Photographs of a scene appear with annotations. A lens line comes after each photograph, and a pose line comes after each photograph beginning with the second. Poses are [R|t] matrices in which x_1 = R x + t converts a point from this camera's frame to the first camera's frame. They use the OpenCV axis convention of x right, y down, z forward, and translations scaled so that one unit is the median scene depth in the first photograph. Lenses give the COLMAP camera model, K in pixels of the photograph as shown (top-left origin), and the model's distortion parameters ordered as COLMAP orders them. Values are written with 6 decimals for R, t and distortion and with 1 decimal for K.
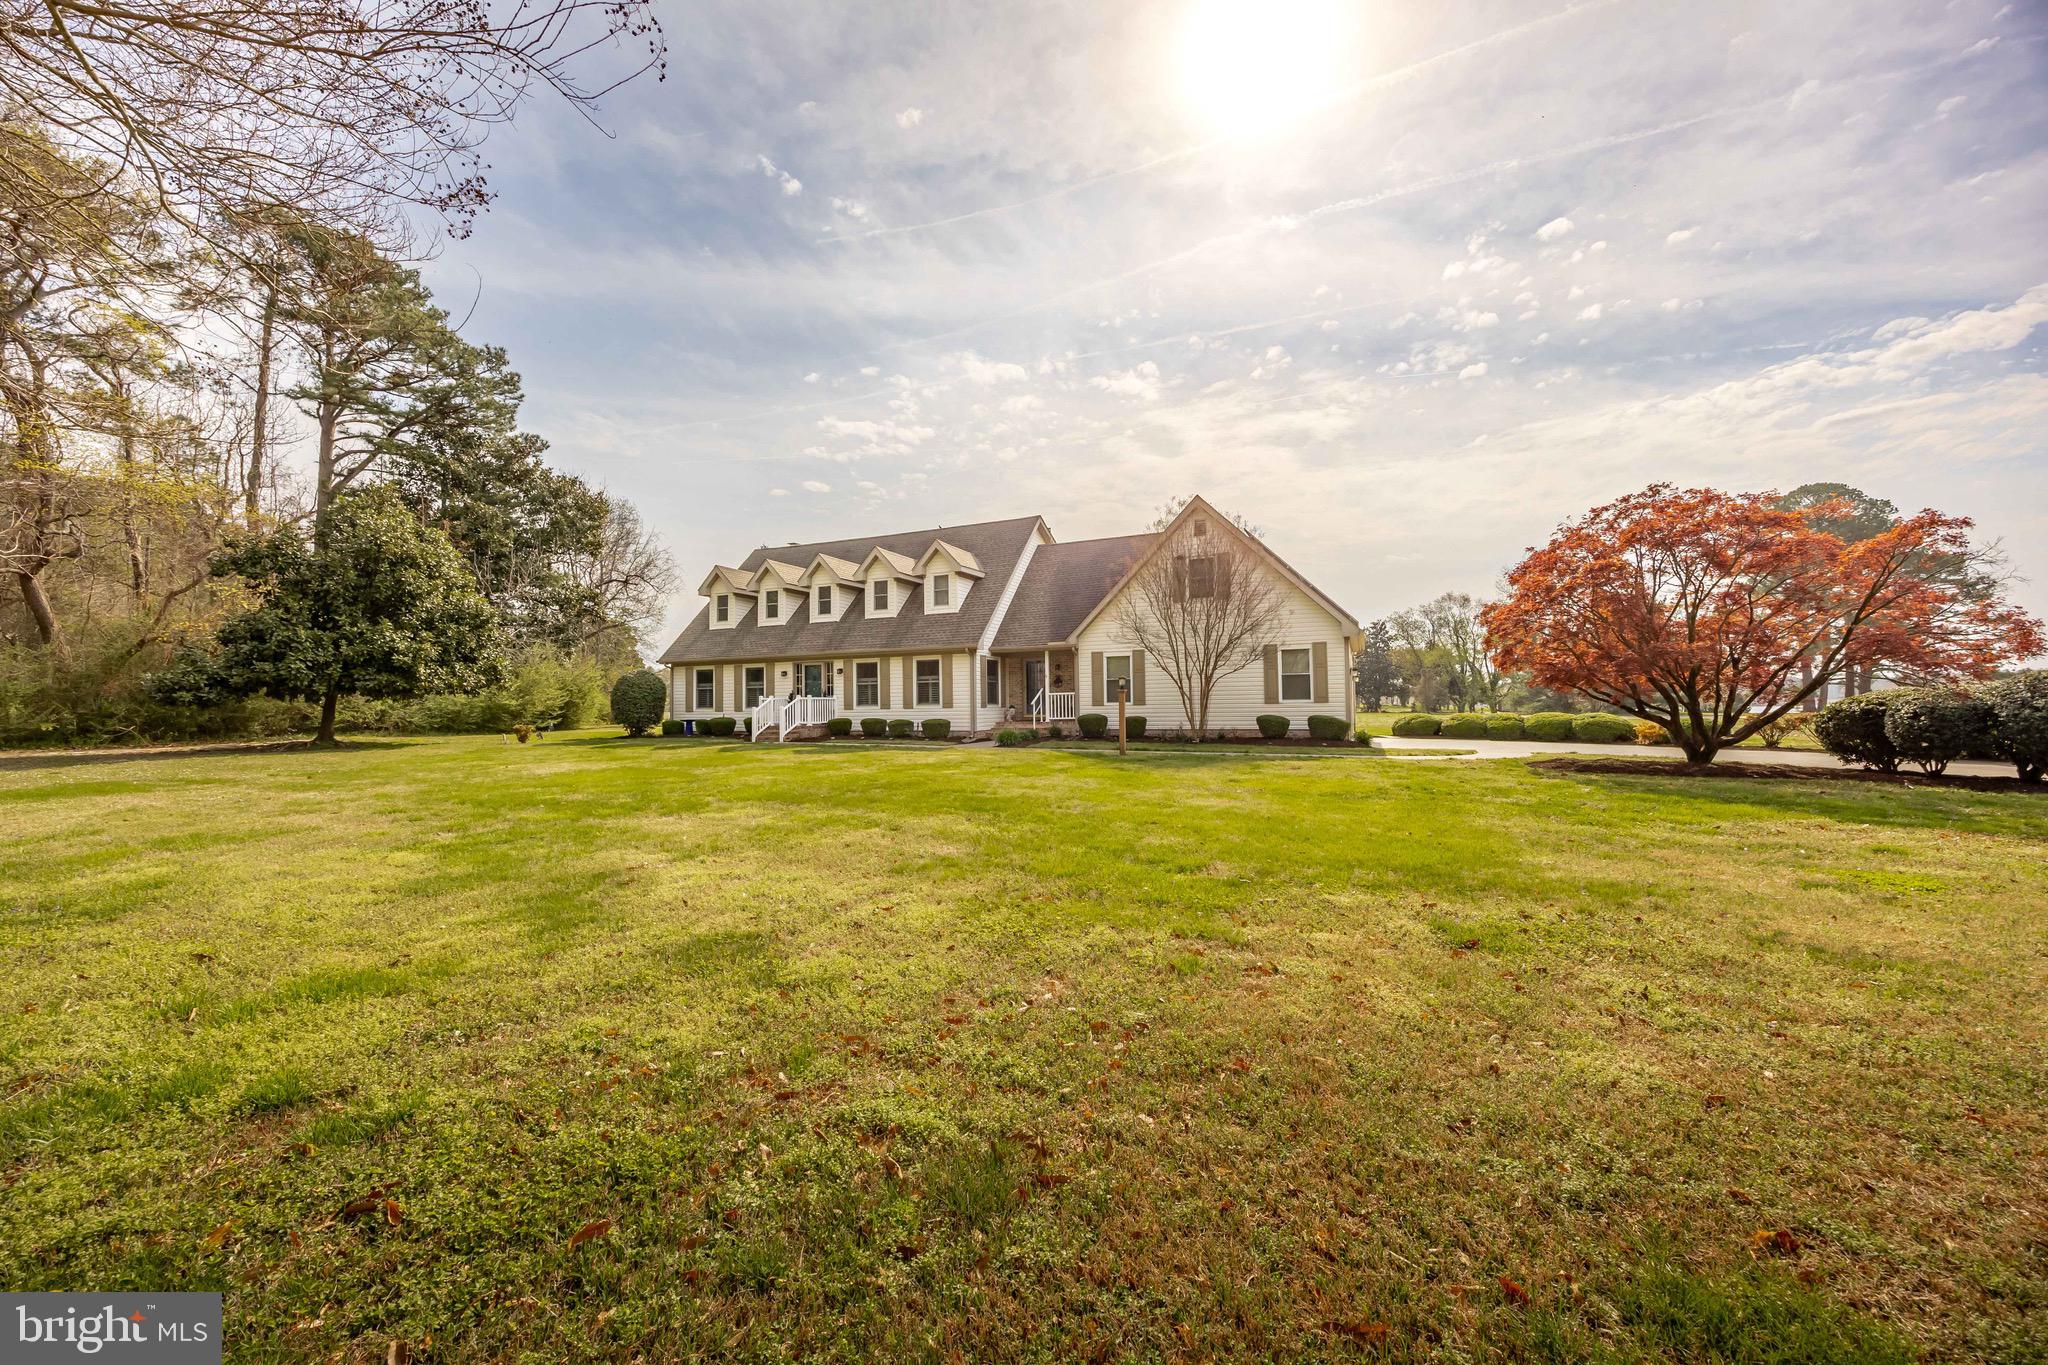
lens RADIAL K [[790.2, 0, 1026.6], [0, 790.2, 670.6], [0, 0, 1]] dist [-0.000103, -0.000086]
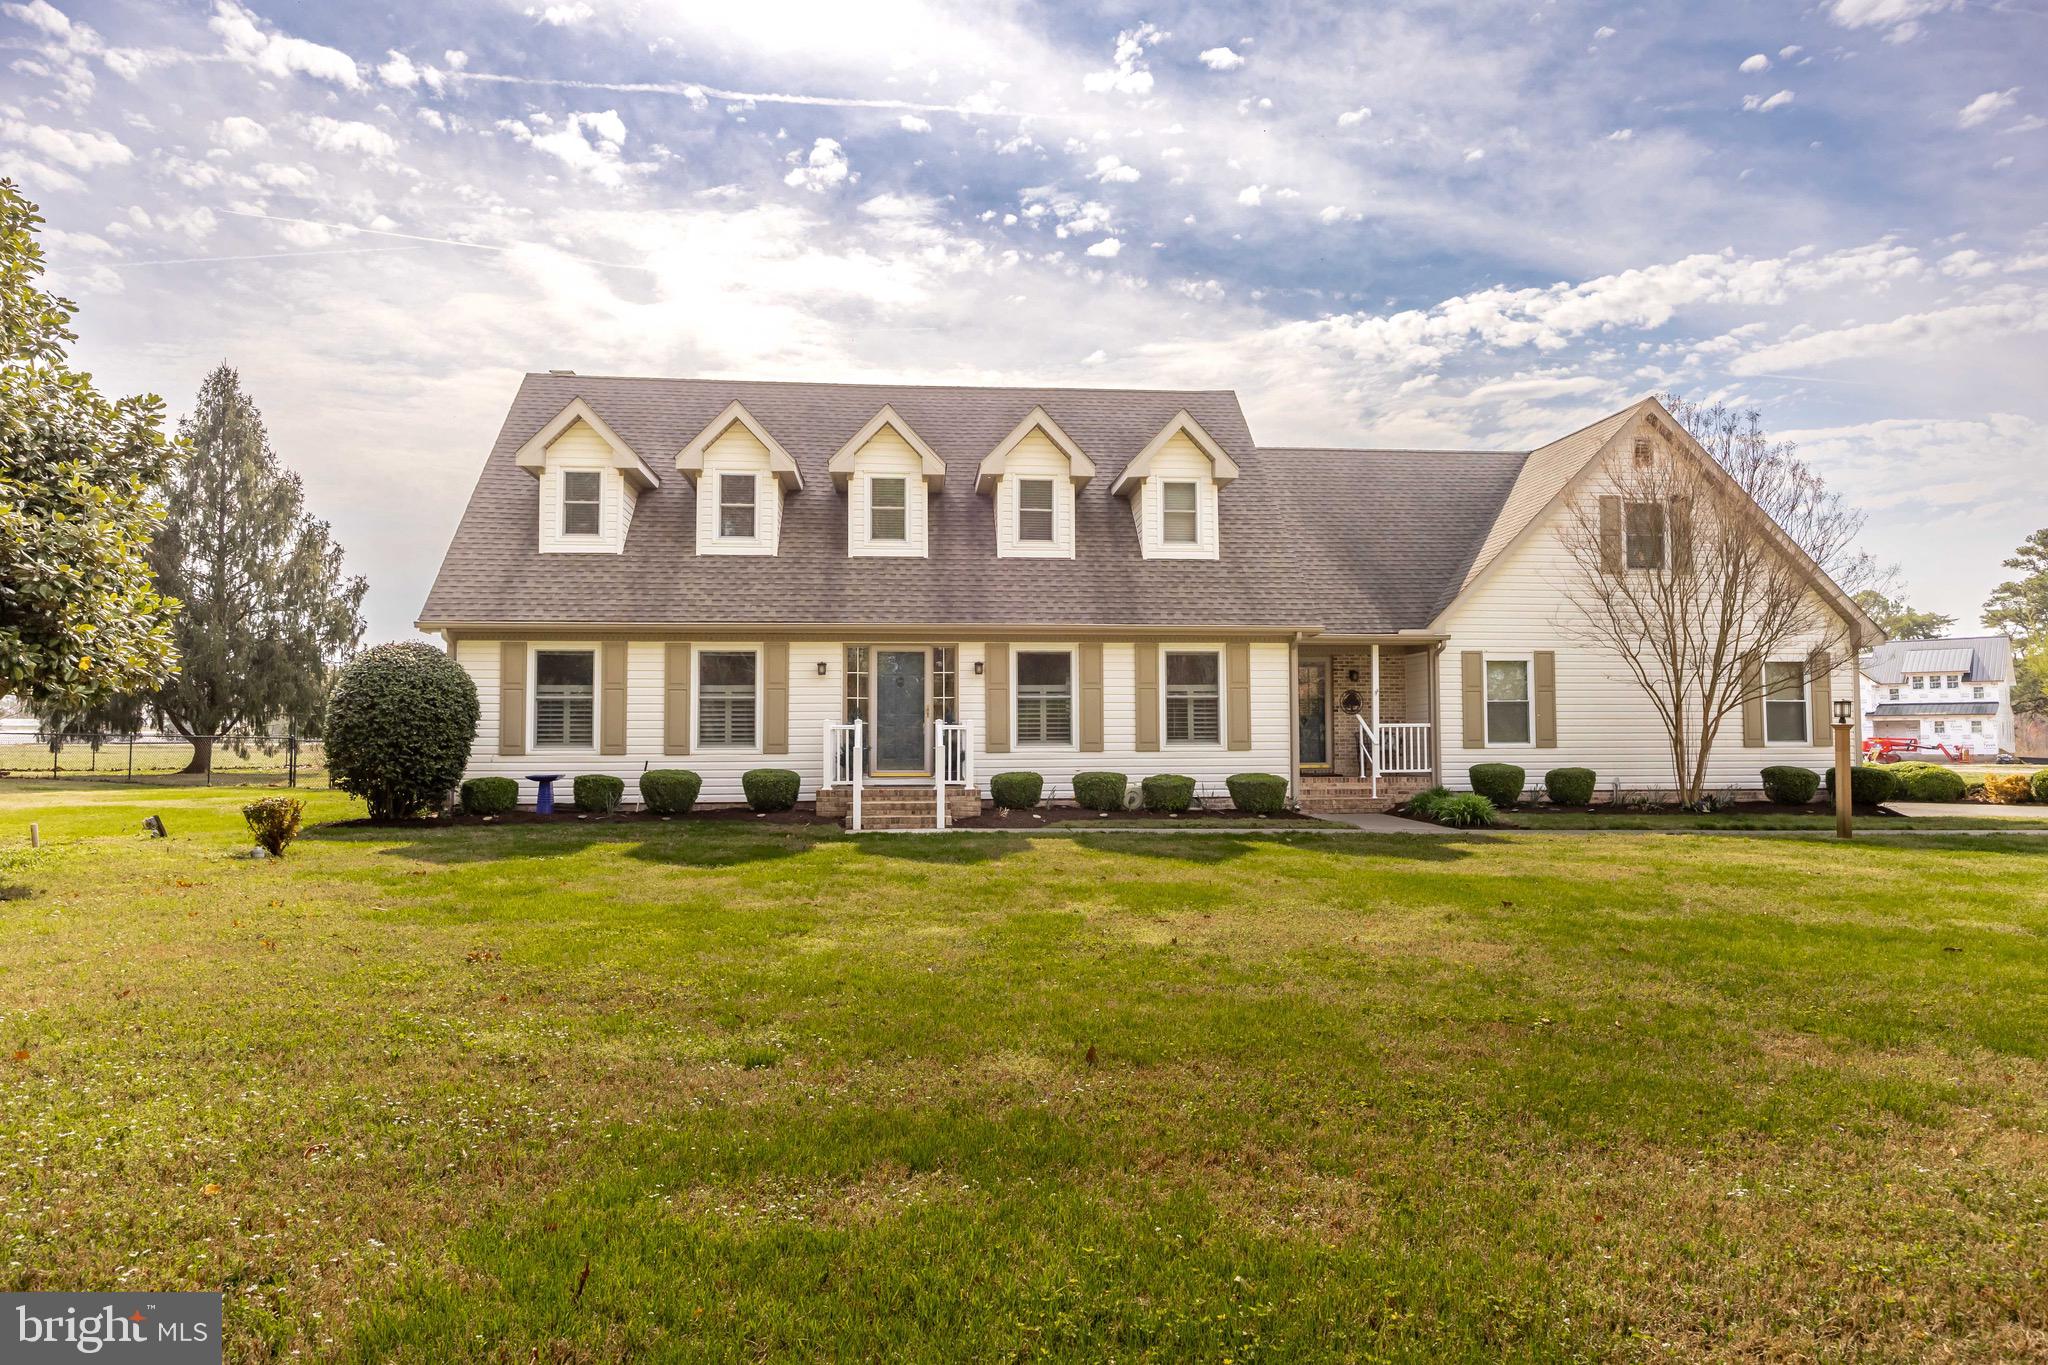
lens RADIAL K [[1399.6, 0, 1022.6], [0, 1399.6, 689.5], [0, 0, 1]] dist [-0.011673, -0.006062]
pose [[0.849416, 0.031368, 0.526791, -0.390447], [-0.029412, 0.999494, -0.012091, 0.013663], [-0.526904, -0.005224, 0.849909, 0.188993]]
